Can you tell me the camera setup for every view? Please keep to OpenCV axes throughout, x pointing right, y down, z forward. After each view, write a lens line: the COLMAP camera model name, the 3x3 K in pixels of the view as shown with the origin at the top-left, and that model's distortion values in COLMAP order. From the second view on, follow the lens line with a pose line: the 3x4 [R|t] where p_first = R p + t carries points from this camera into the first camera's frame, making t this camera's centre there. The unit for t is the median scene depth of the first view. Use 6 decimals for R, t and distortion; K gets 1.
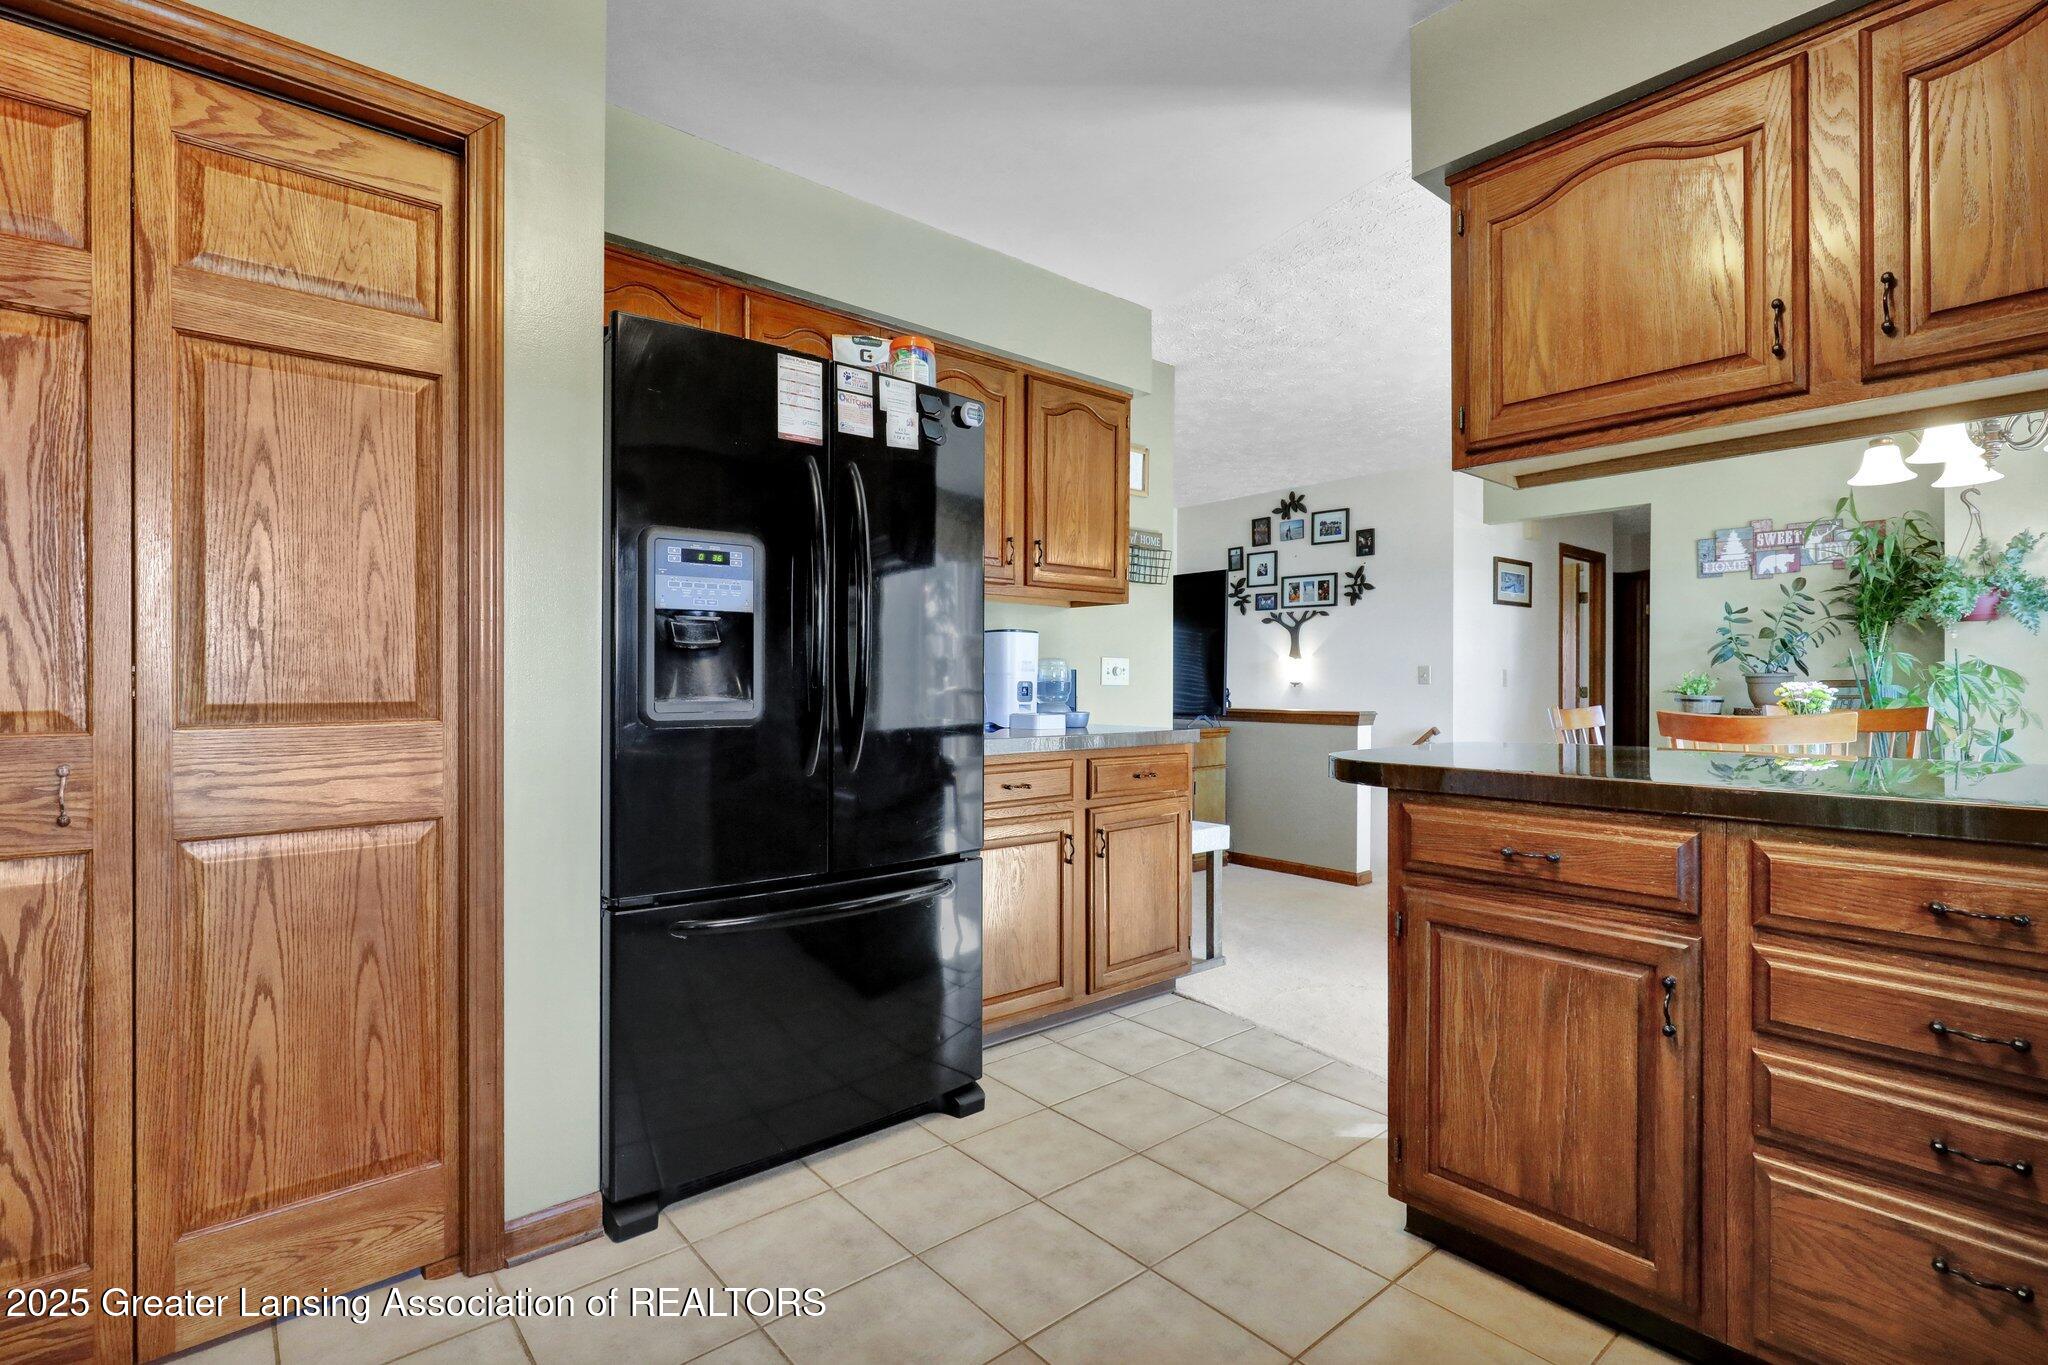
lens RADIAL K [[950.3, 0, 1024.0], [0, 950.3, 682.5], [0, 0, 1]] dist [-0.002631, -0.000235]
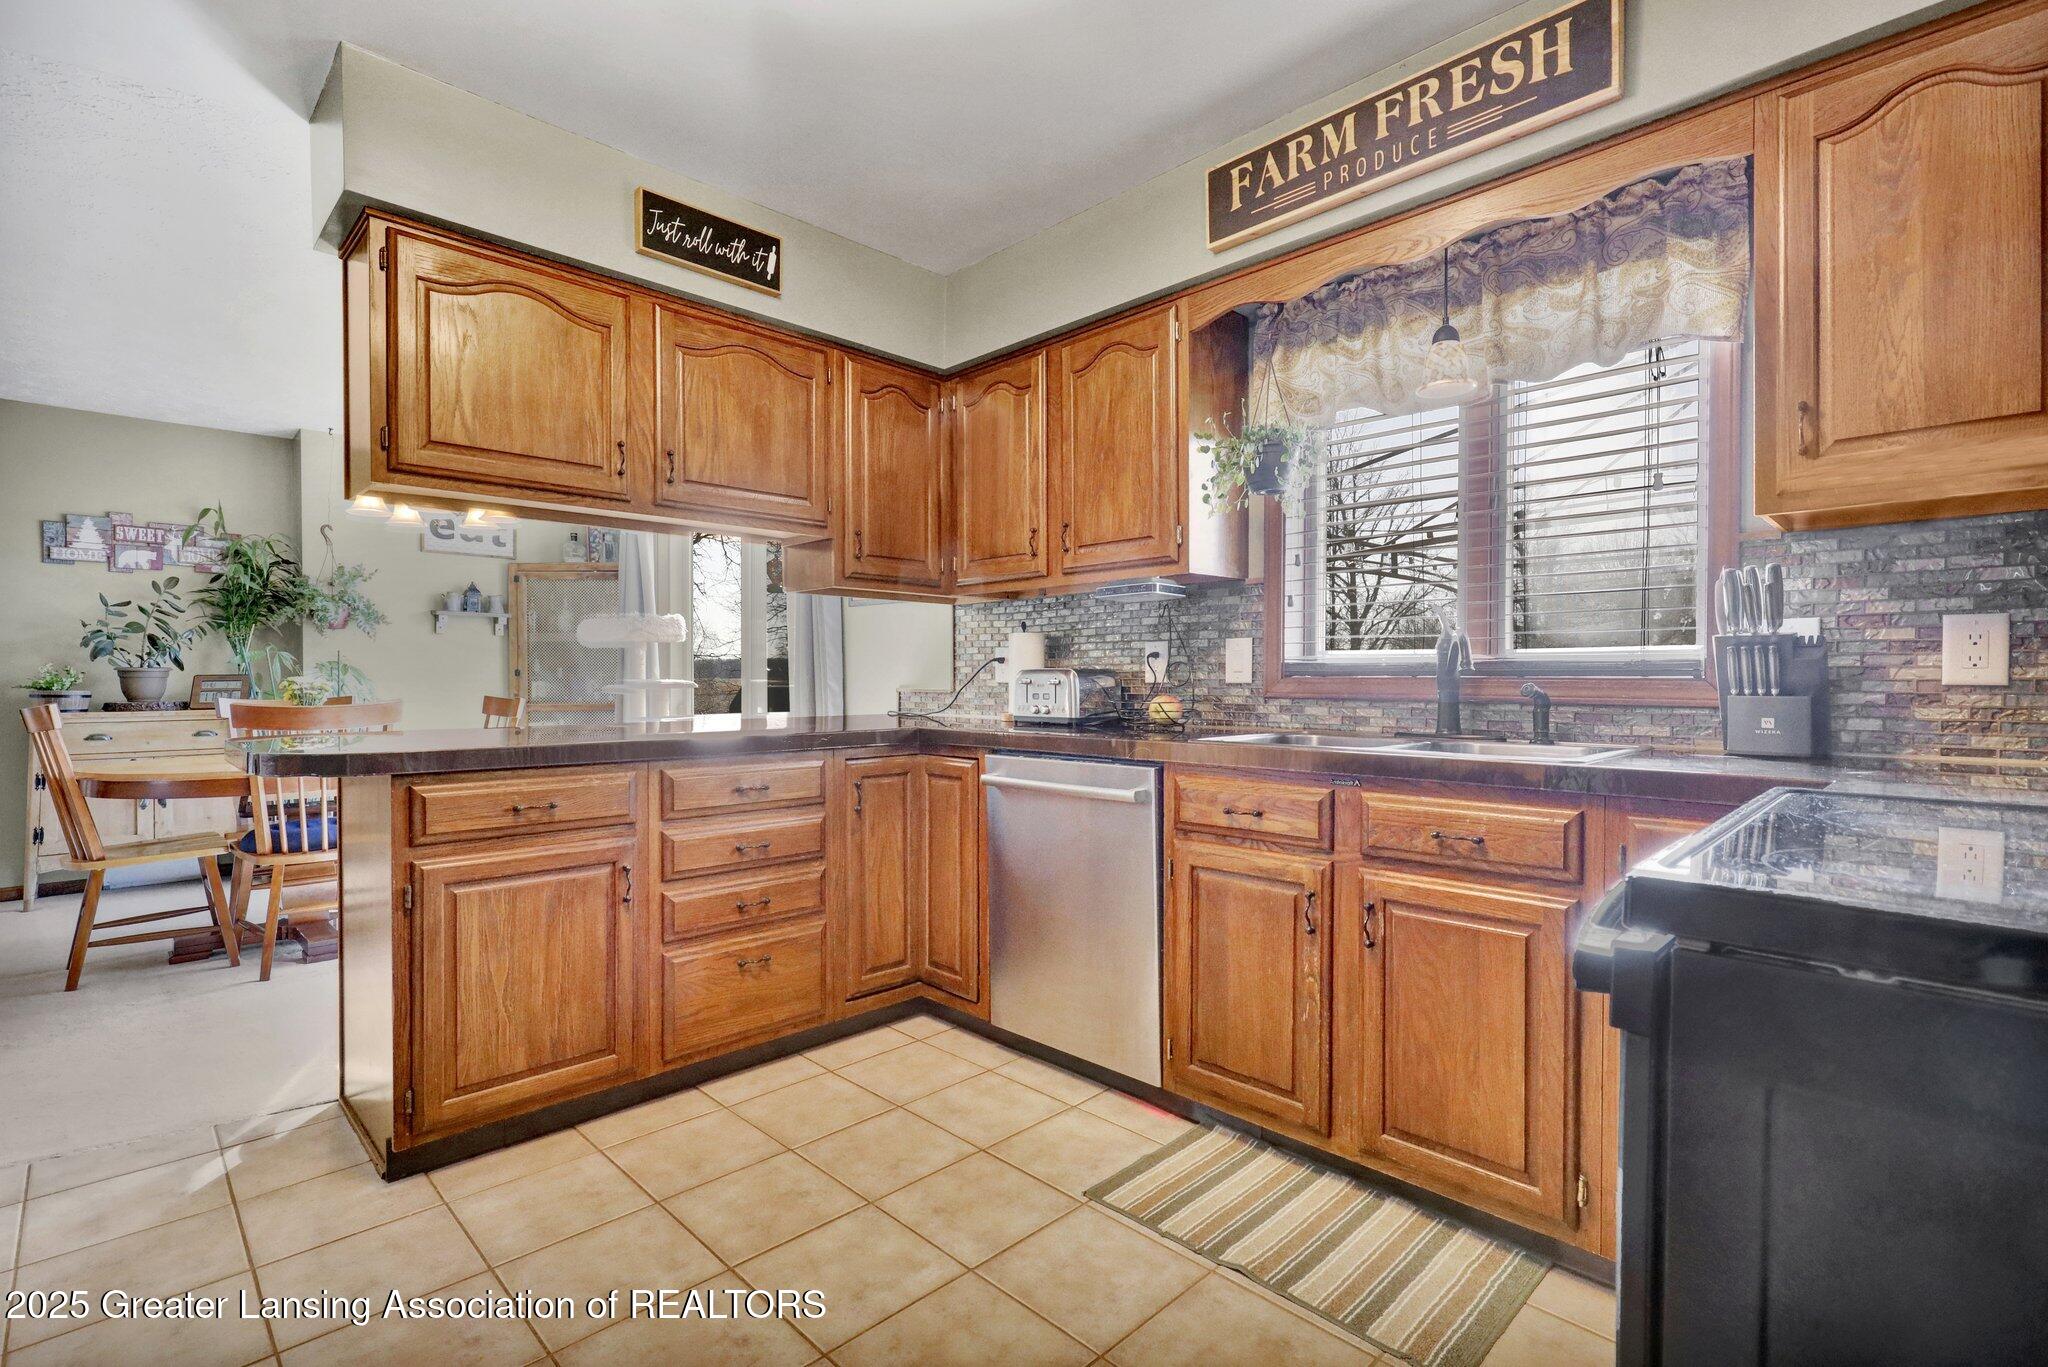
lens RADIAL K [[939.1, 0, 1016.6], [0, 939.1, 682.2], [0, 0, 1]] dist [-0.000395, 0.000505]
pose [[-0.069919, -0.003556, 0.997546, -0.299030], [-0.001610, 0.999993, 0.003452, 0.000686], [-0.997551, -0.001365, -0.069924, 0.152272]]
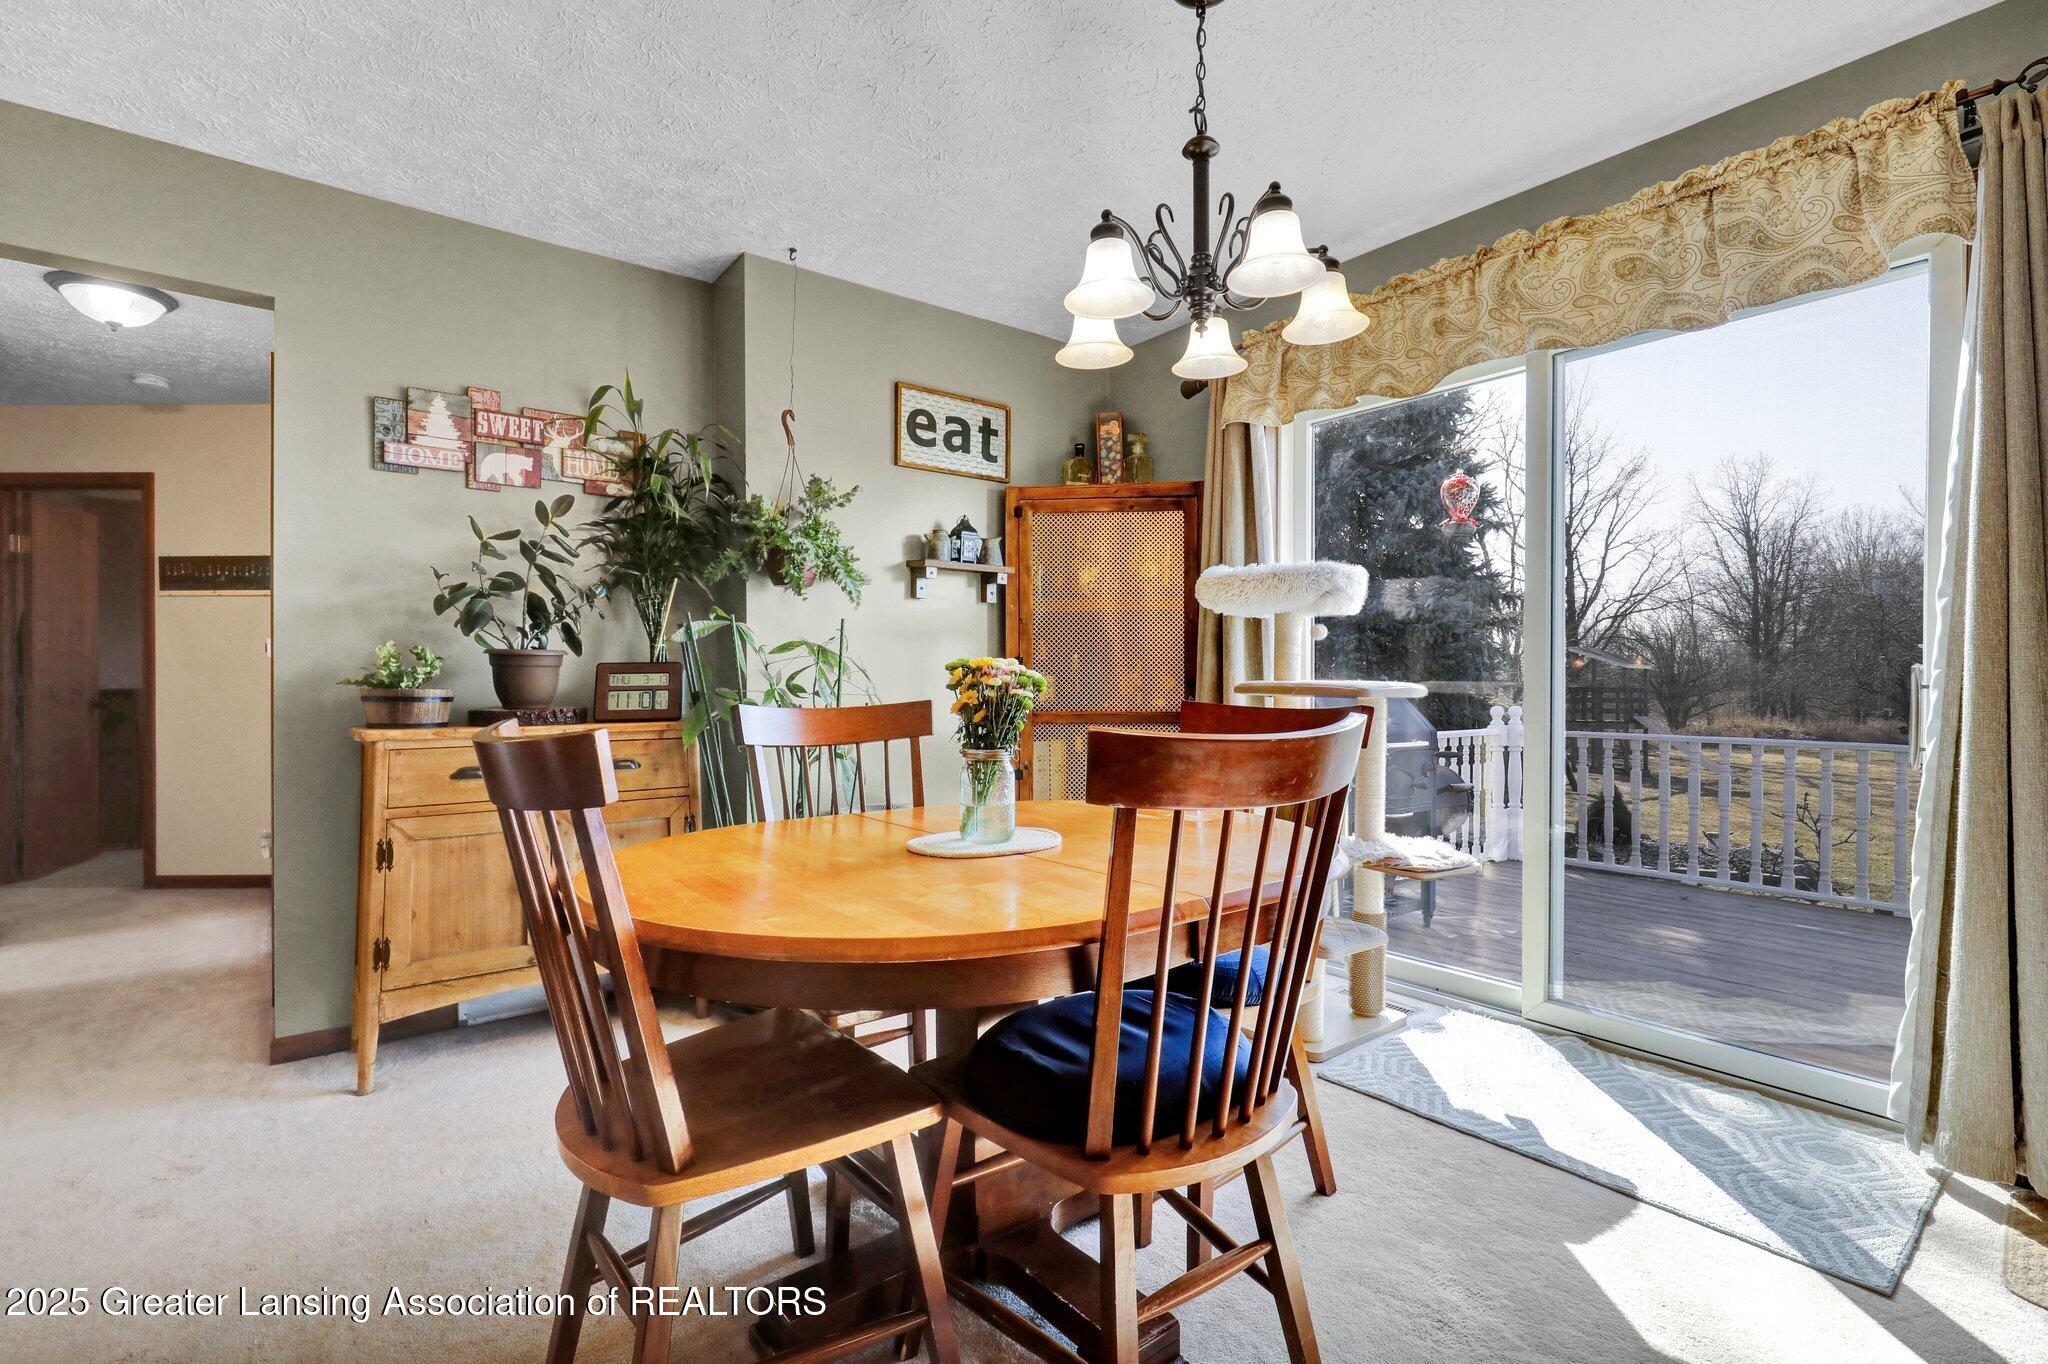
lens RADIAL K [[950.3, 0, 1024.0], [0, 950.3, 682.0], [0, 0, 1]] dist [-0.002631, -0.000235]
pose [[0.048372, -0.000391, 0.998829, 0.233066], [-0.000226, 1.000000, 0.000403, 0.010401], [-0.998829, -0.000245, 0.048372, 0.716552]]
